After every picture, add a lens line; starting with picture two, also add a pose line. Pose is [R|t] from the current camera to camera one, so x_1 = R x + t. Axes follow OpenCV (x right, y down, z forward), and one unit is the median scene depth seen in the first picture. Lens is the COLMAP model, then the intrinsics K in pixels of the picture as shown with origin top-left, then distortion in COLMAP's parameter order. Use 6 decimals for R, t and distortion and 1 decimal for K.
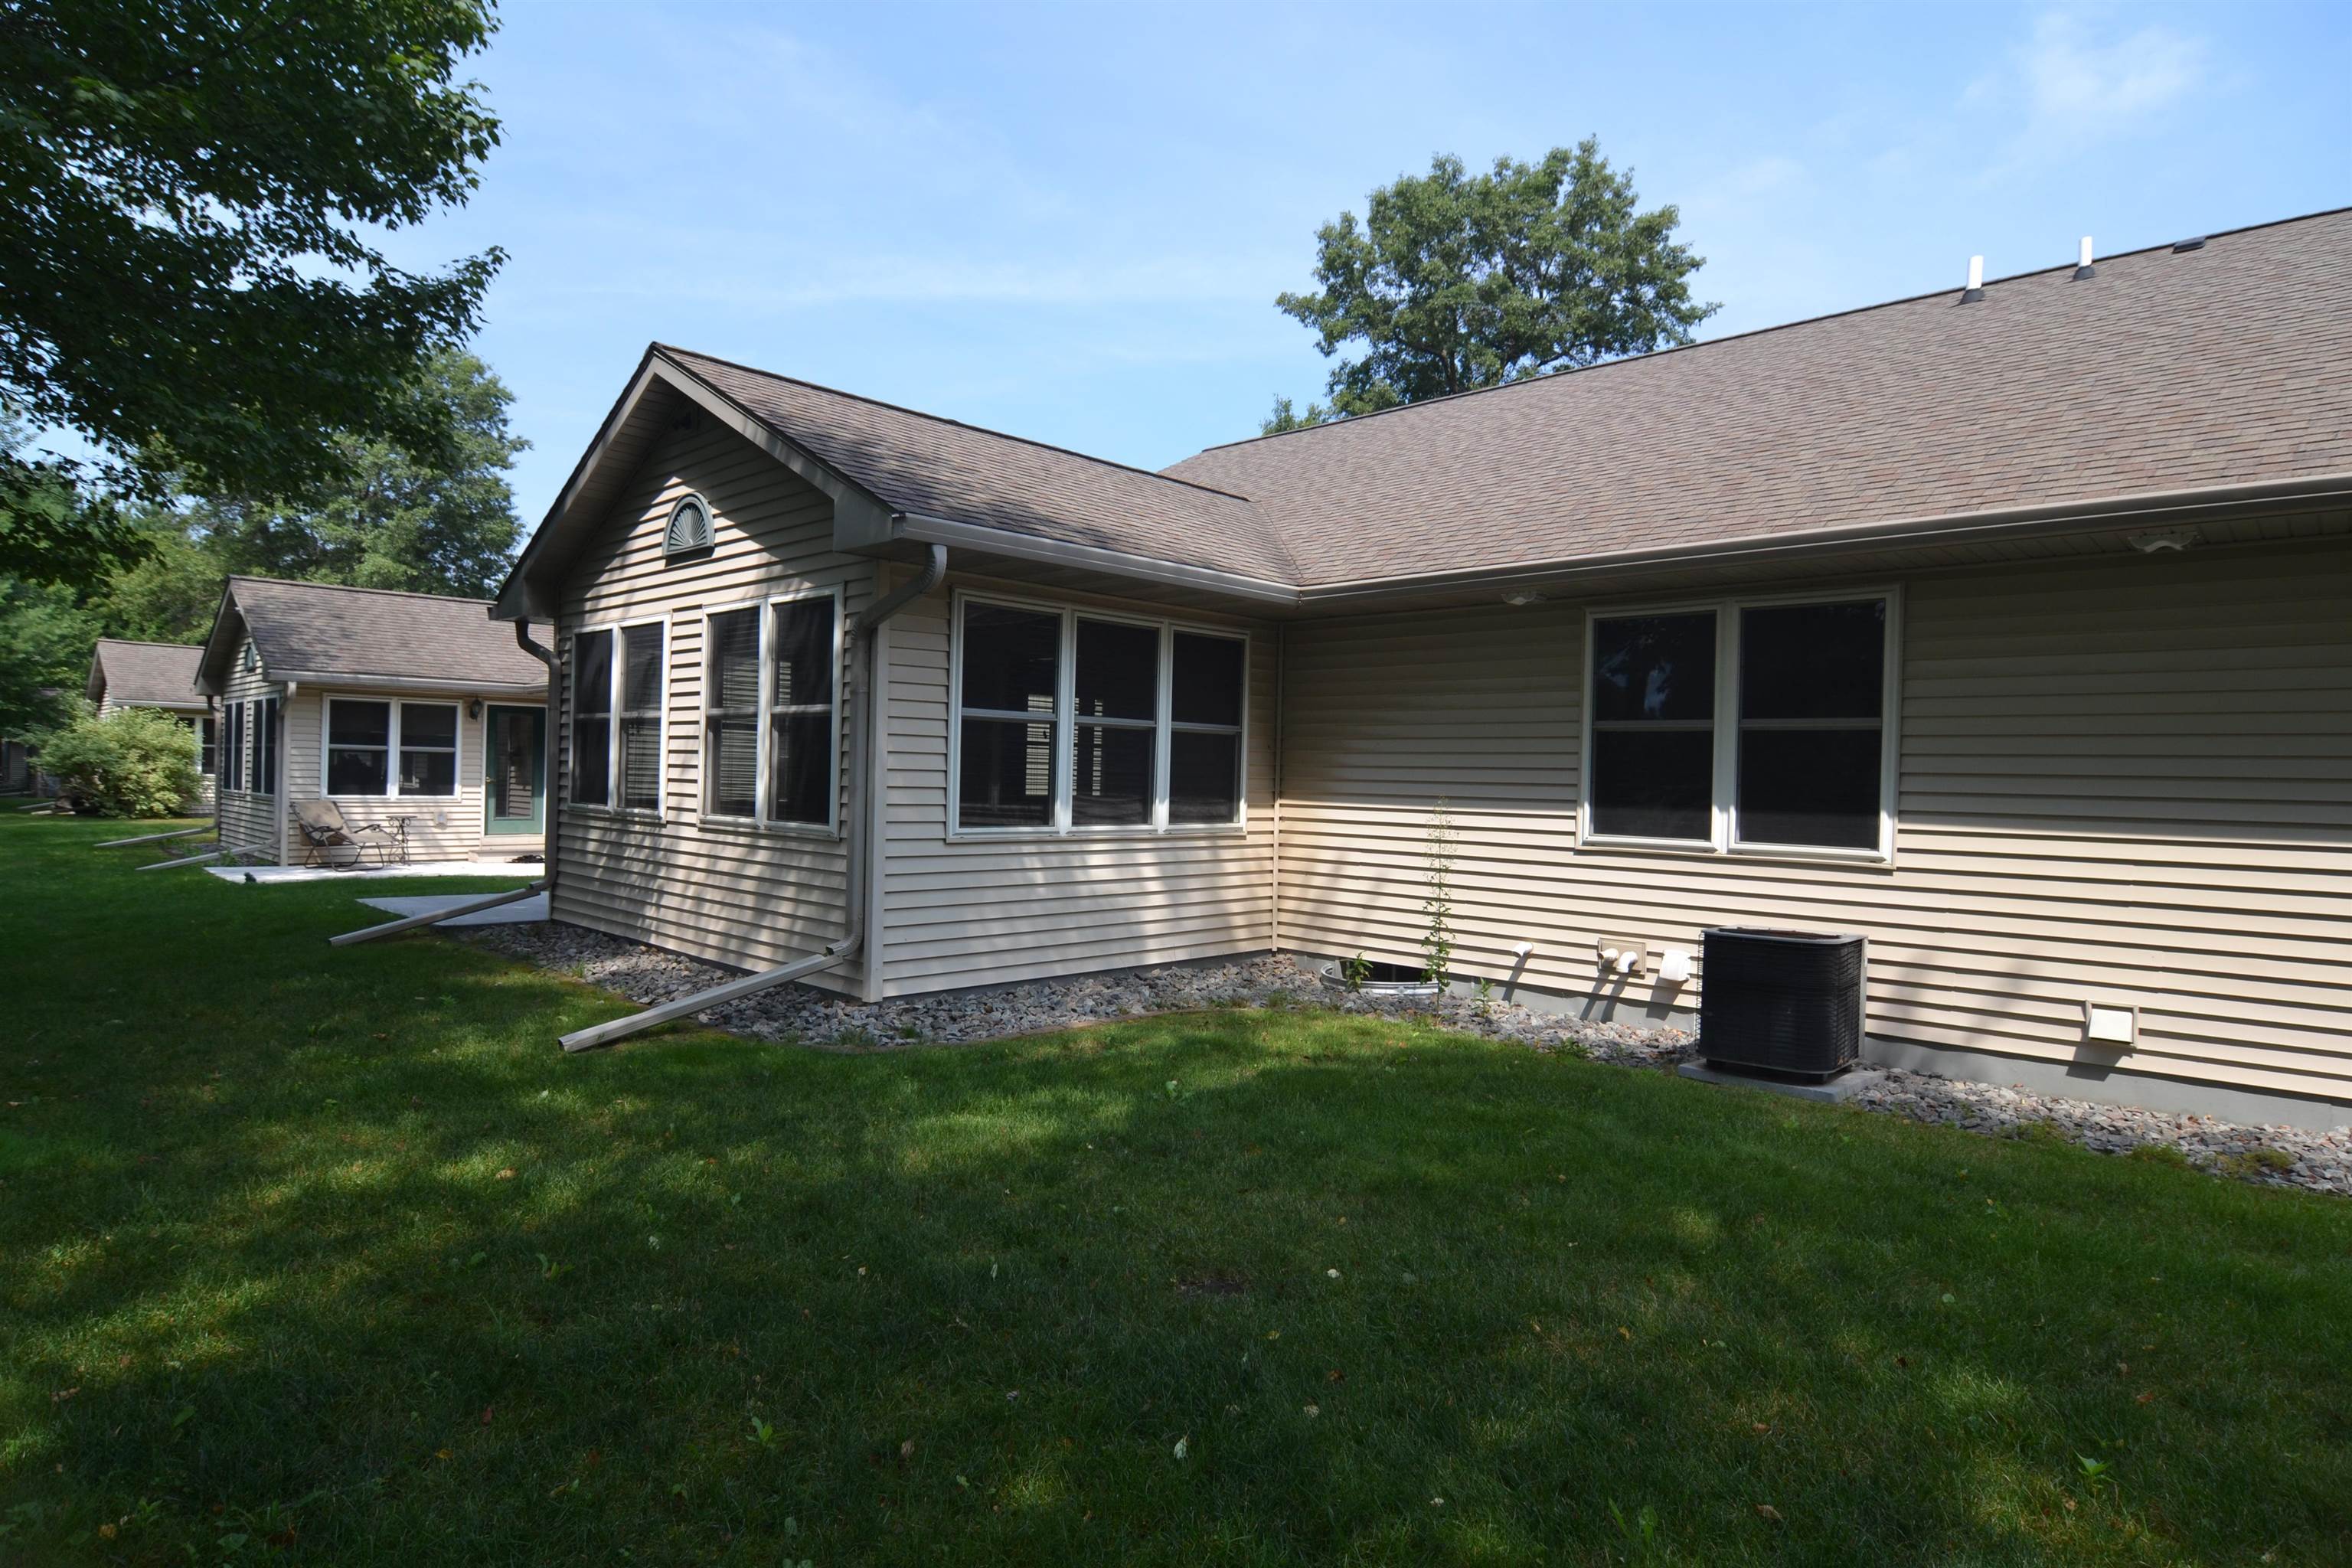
lens RADIAL K [[1275.2, 0, 1175.1], [0, 1275.2, 772.0], [0, 0, 1]] dist [-0.015201, -0.007621]
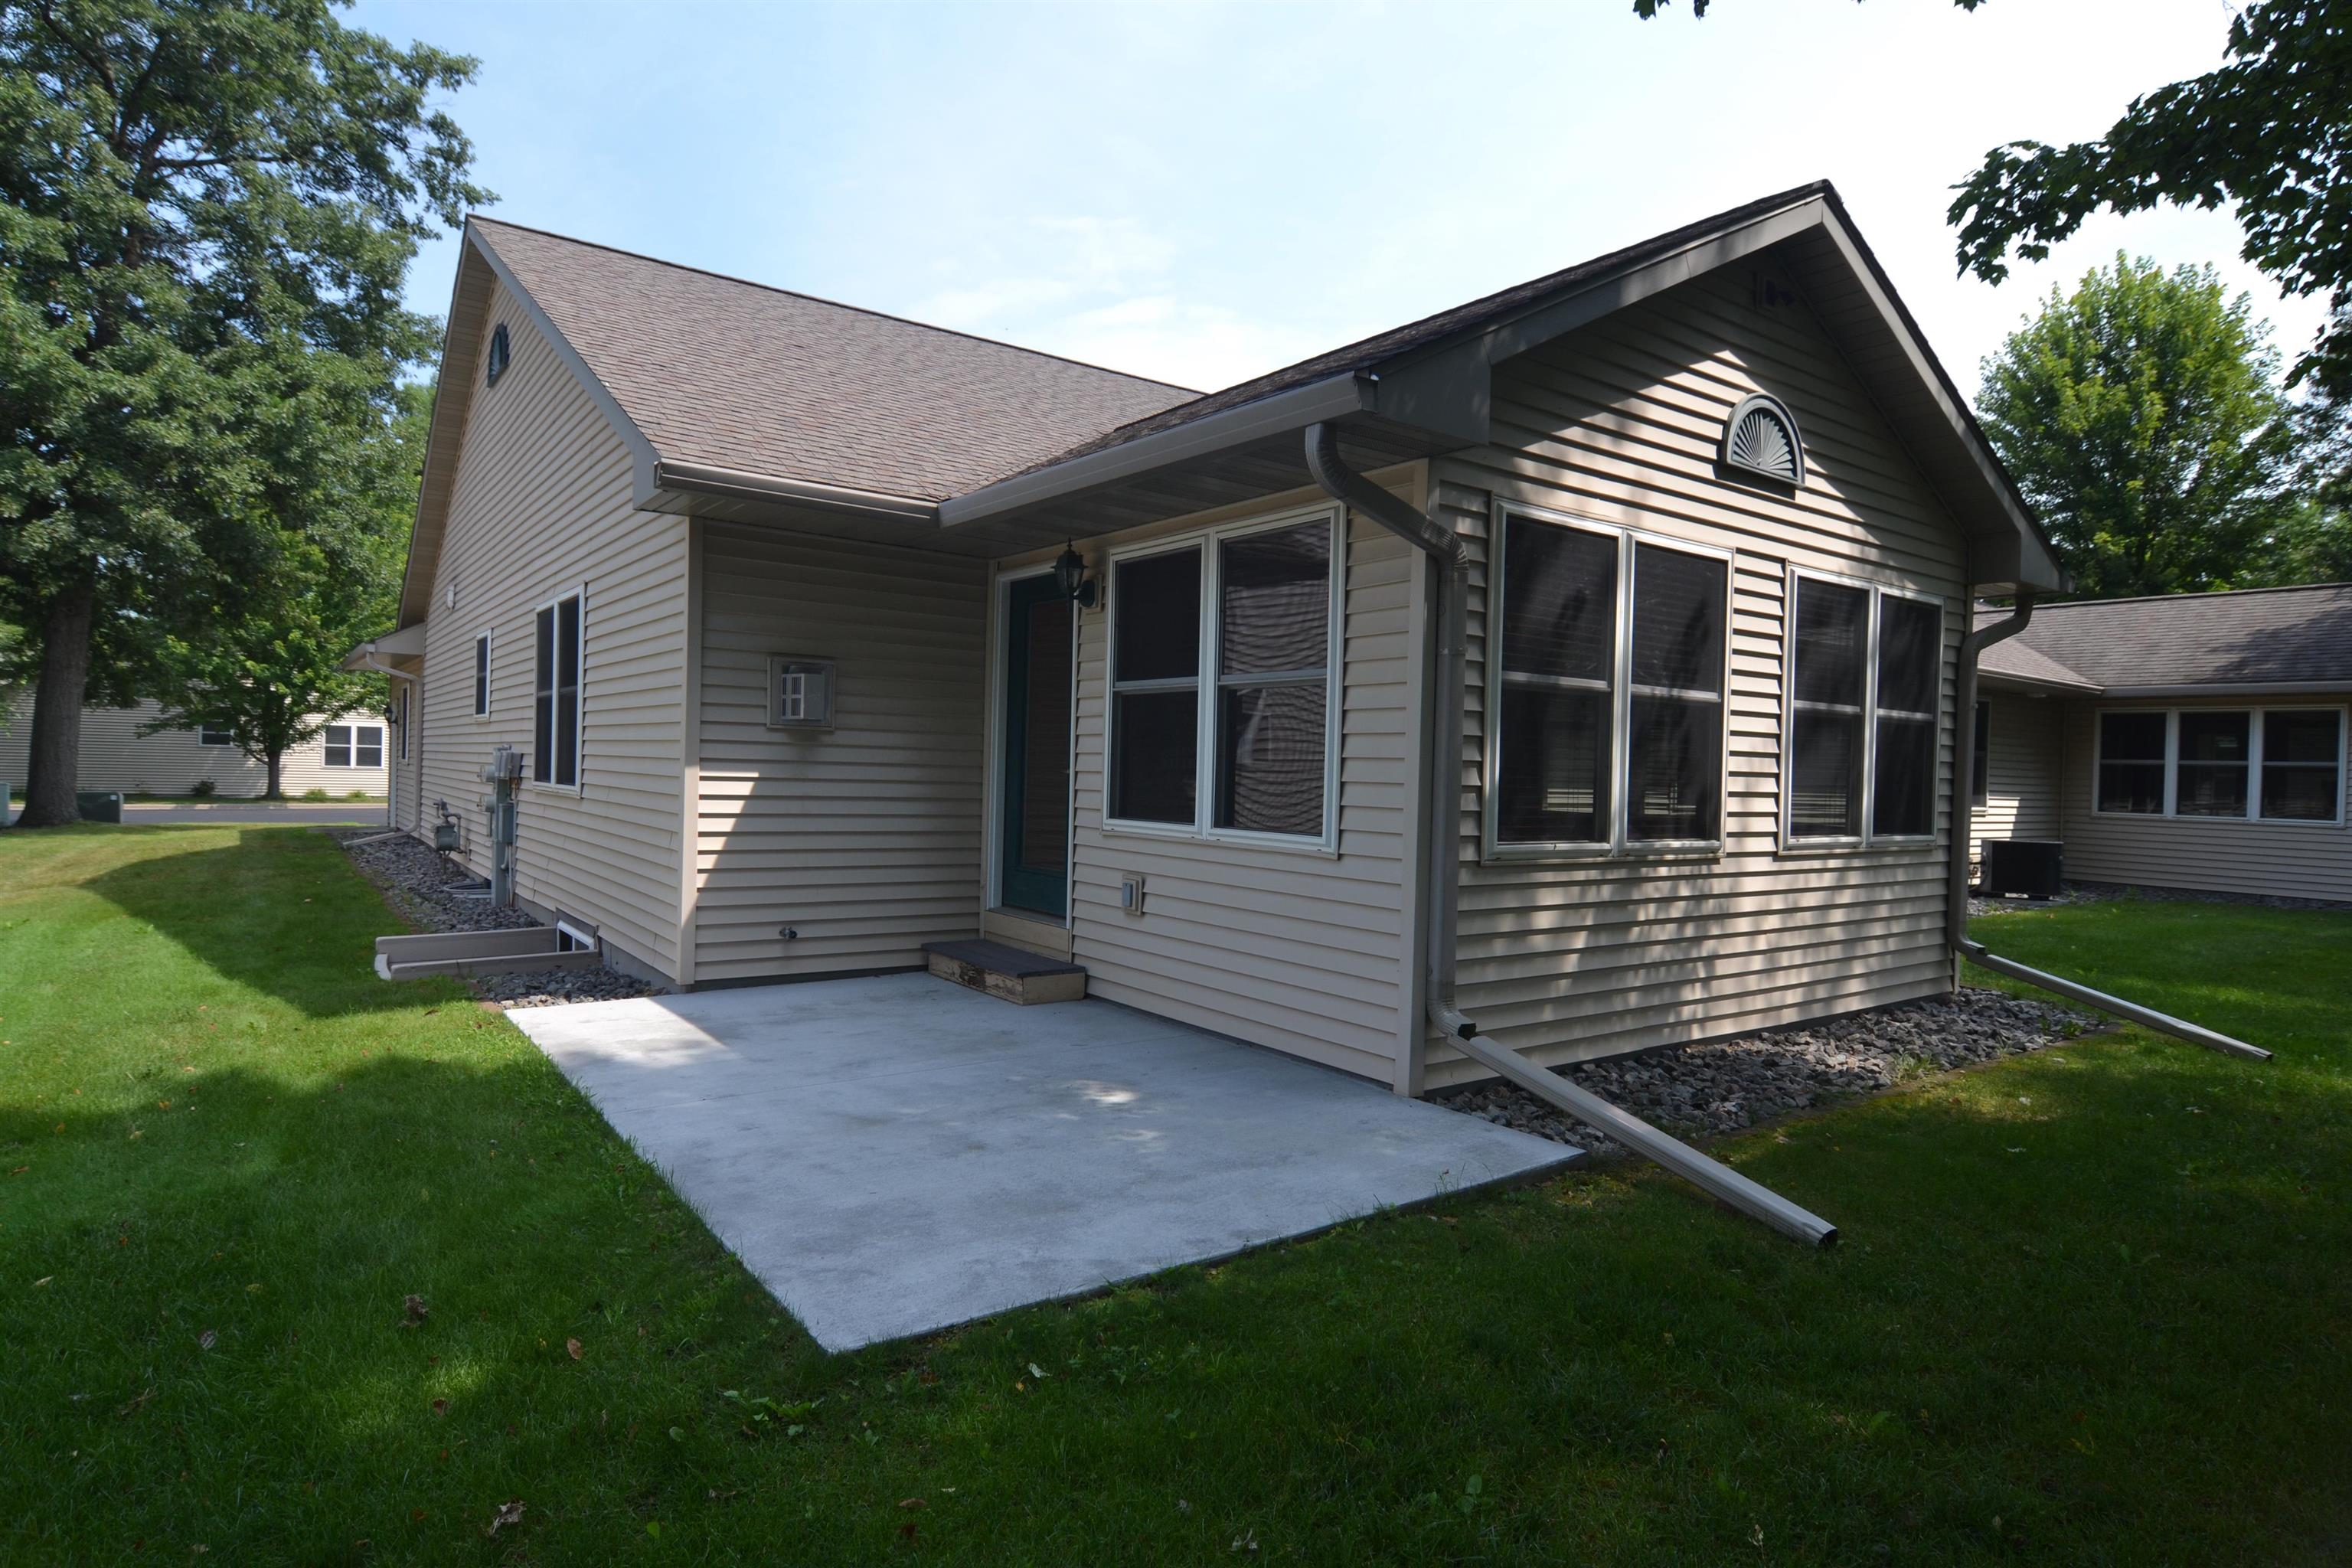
lens RADIAL K [[1275.2, 0, 1173.4], [0, 1275.2, 792.6], [0, 0, 1]] dist [-0.015201, -0.007621]
pose [[0.175280, -0.032235, 0.983991, -1.199354], [-0.017598, 0.999202, 0.035868, -0.014932], [-0.984361, -0.023604, 0.174573, 1.245783]]
